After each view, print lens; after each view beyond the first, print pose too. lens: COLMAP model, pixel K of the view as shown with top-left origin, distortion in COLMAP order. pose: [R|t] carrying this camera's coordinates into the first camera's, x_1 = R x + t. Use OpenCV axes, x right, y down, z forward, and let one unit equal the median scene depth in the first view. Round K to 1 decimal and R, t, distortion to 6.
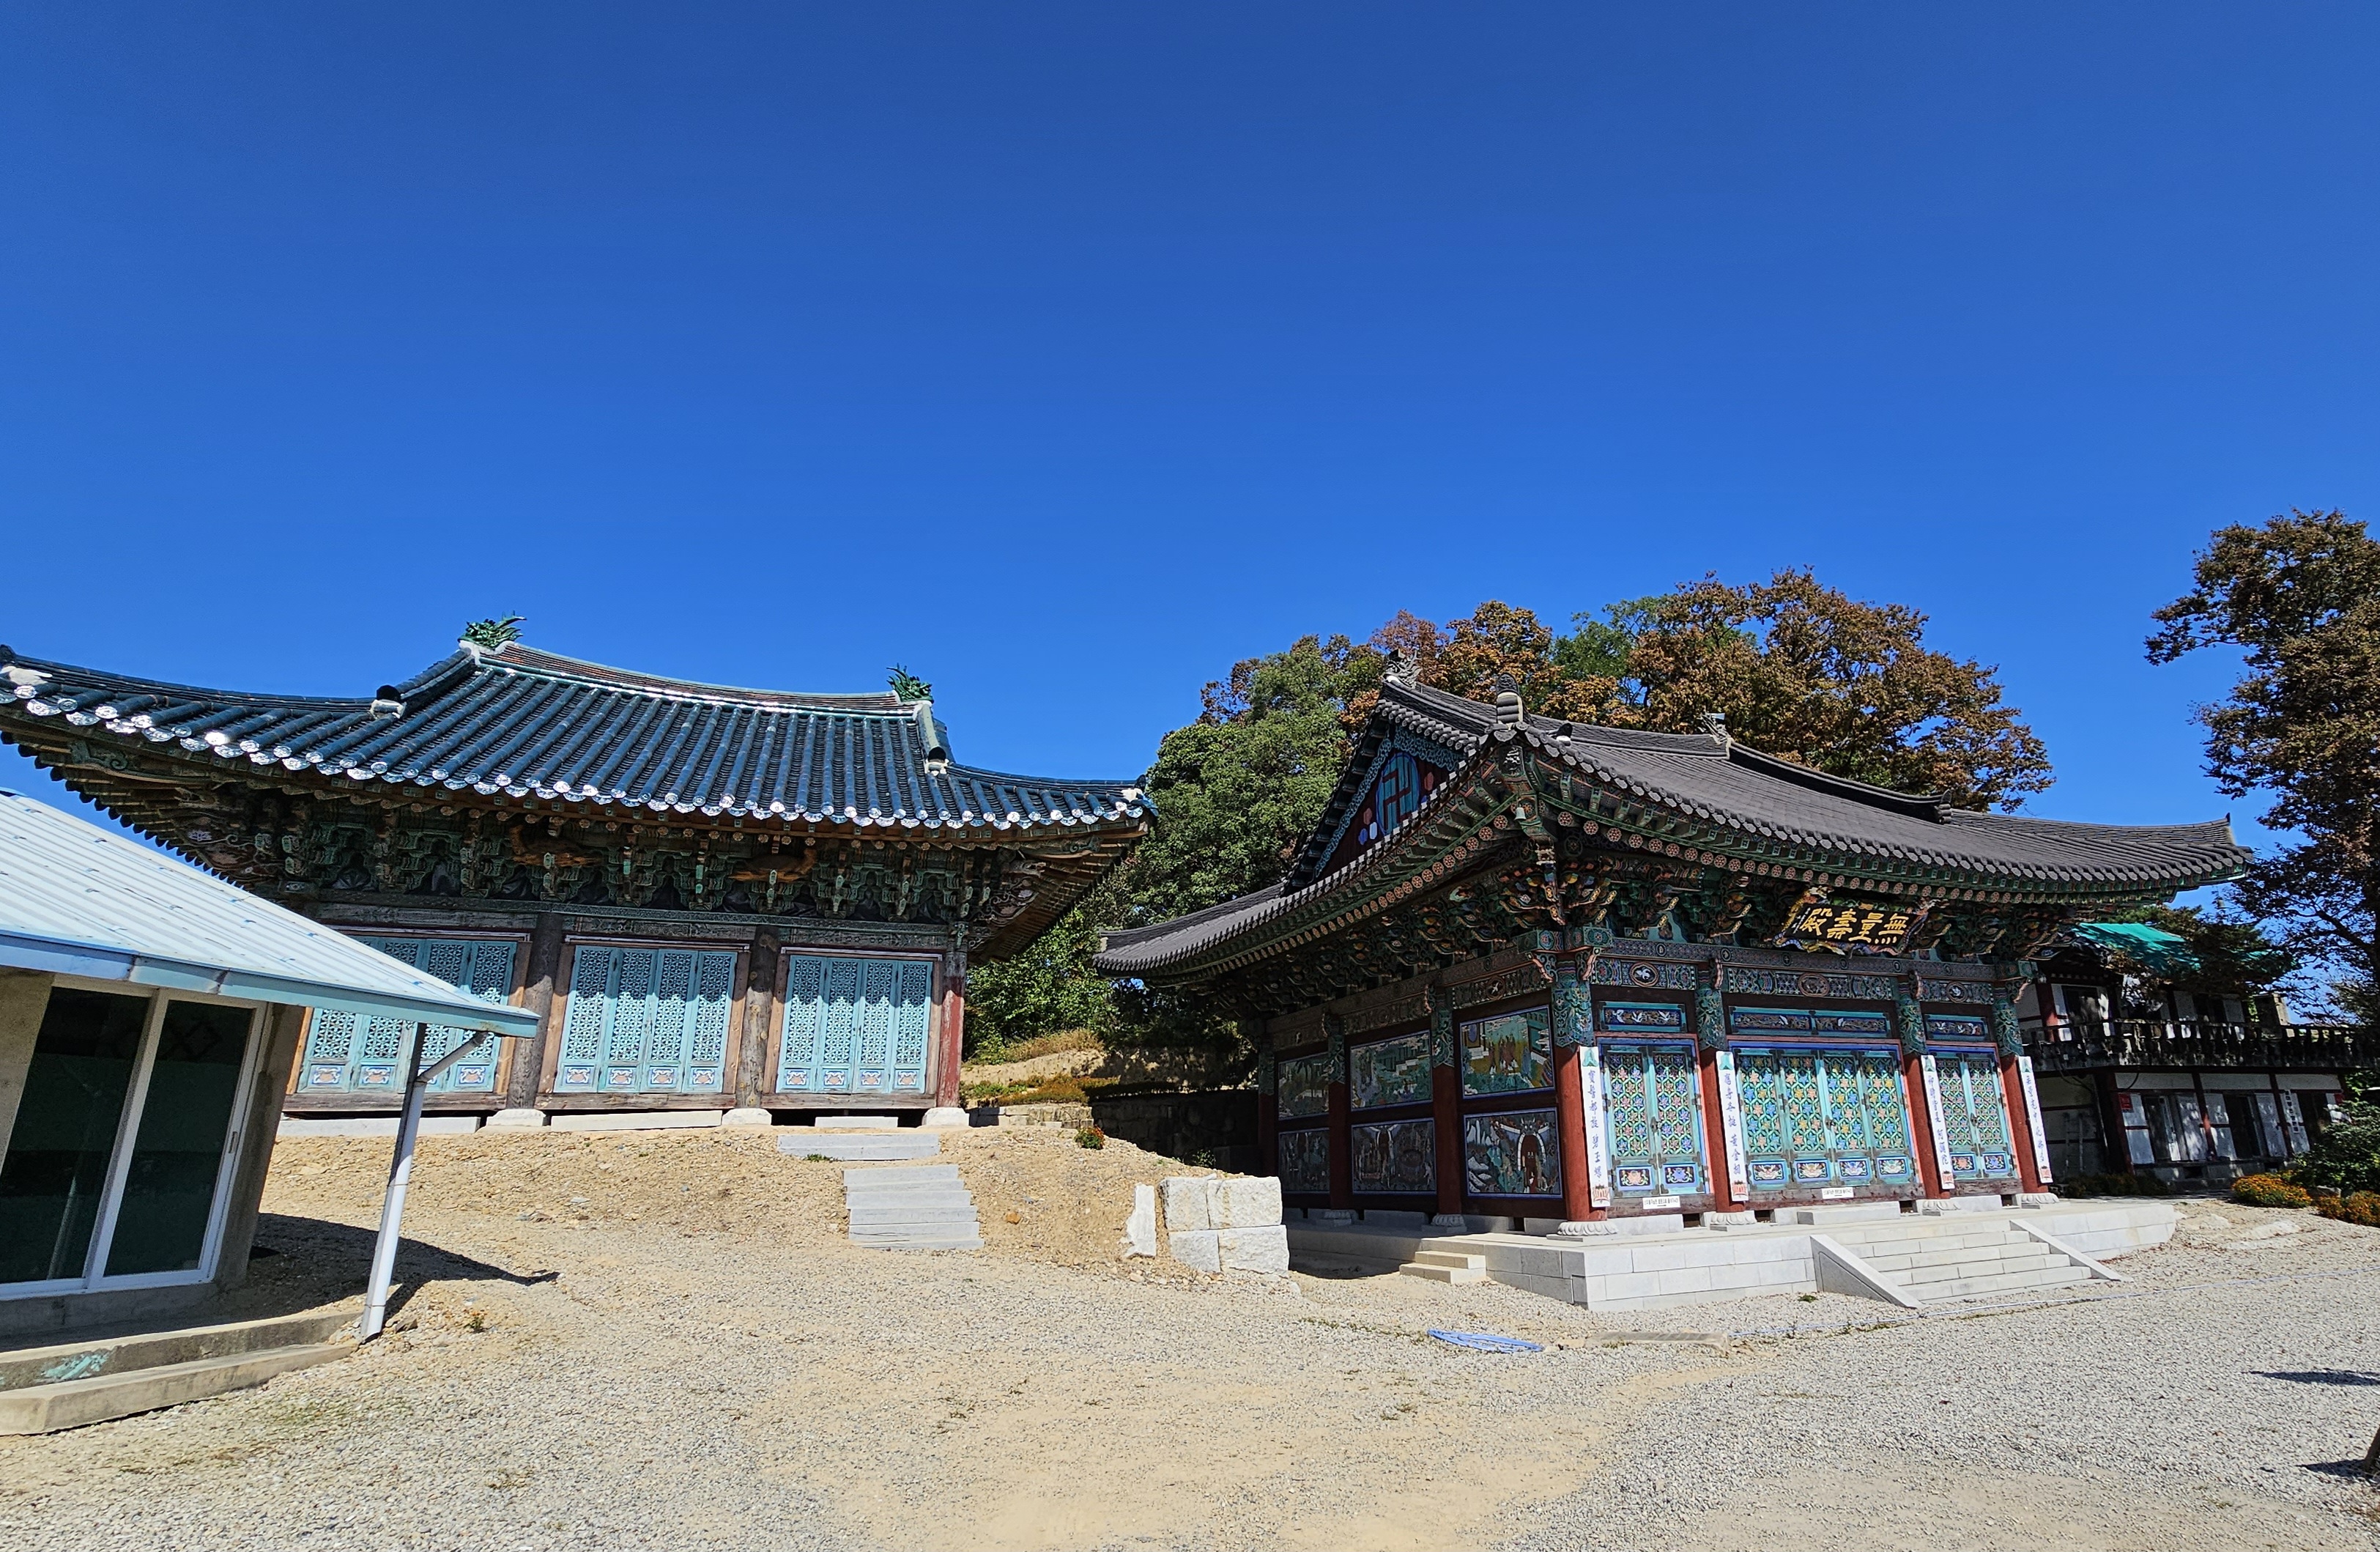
lens RADIAL K [[1174.0, 0, 1381.8], [0, 1174.0, 817.5], [0, 0, 1]] dist [-0.005249, -0.000596]
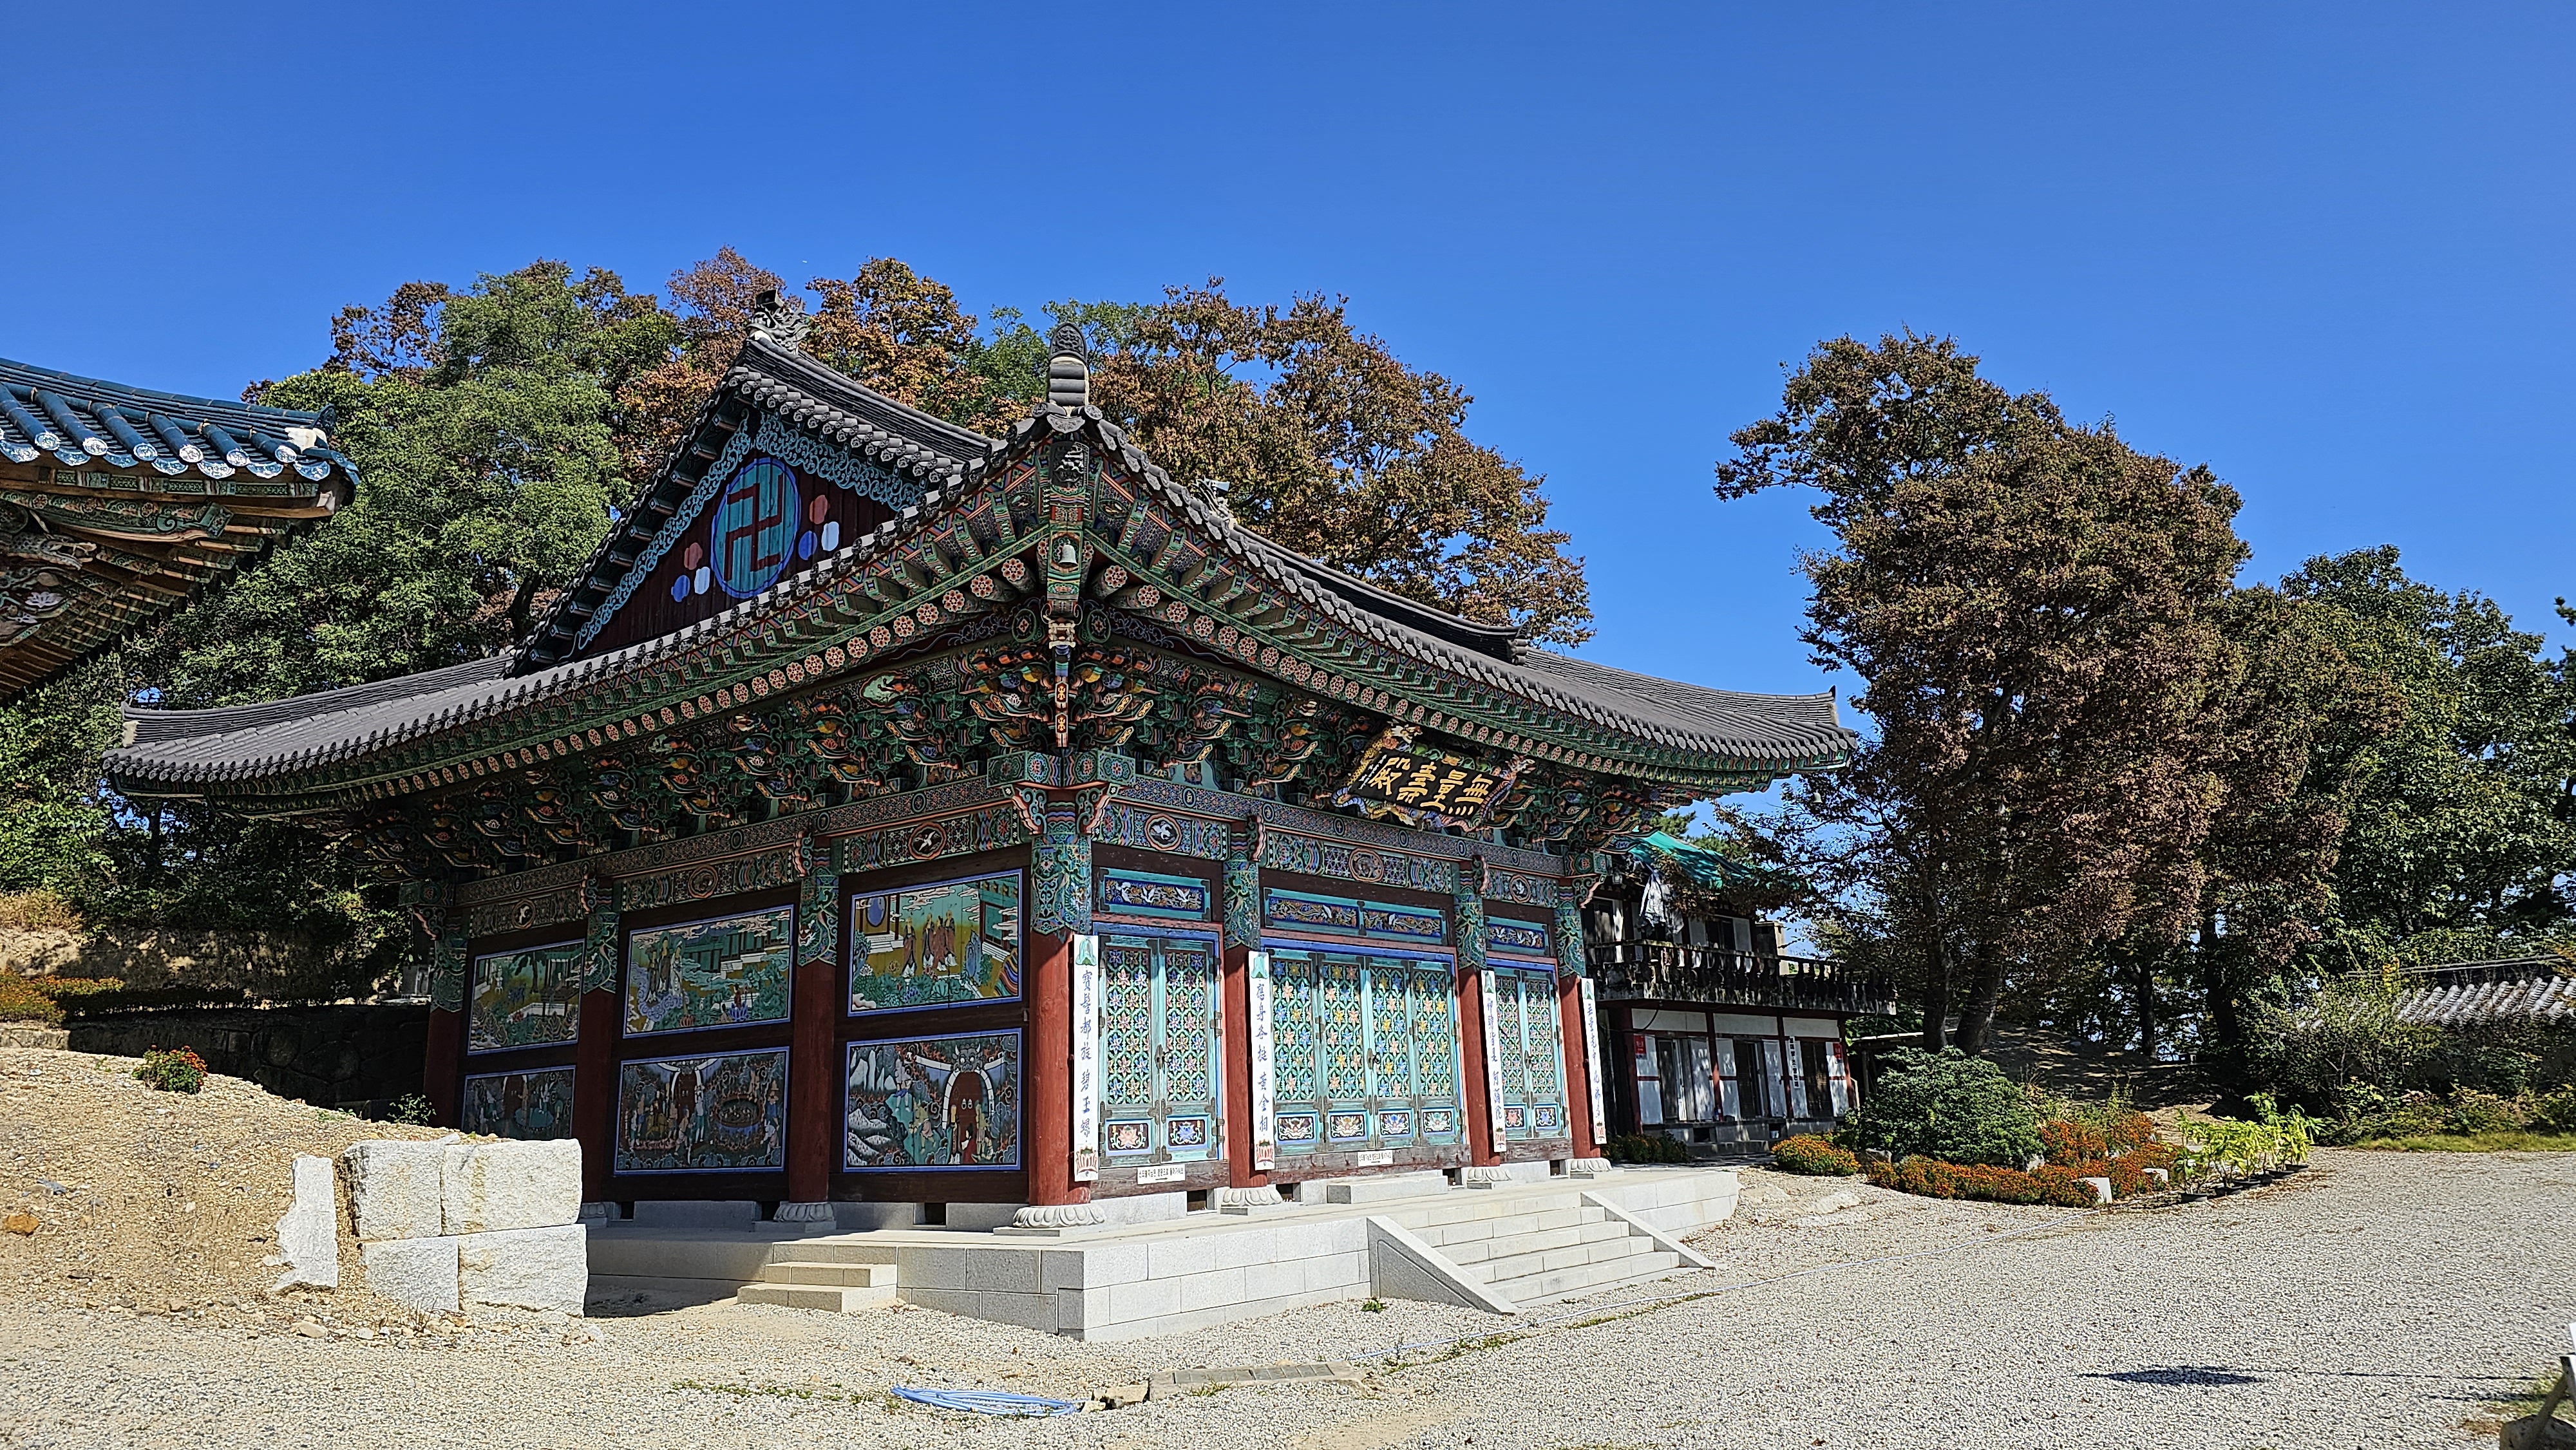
lens RADIAL K [[1685.4, 0, 1285.9], [0, 1685.4, 687.8], [0, 0, 1]] dist [0.067190, -0.066844]
pose [[0.914439, 0.096747, 0.392990, -0.082126], [-0.107758, 0.994159, 0.005995, 0.033330], [-0.390115, -0.047830, 0.919523, 0.083553]]
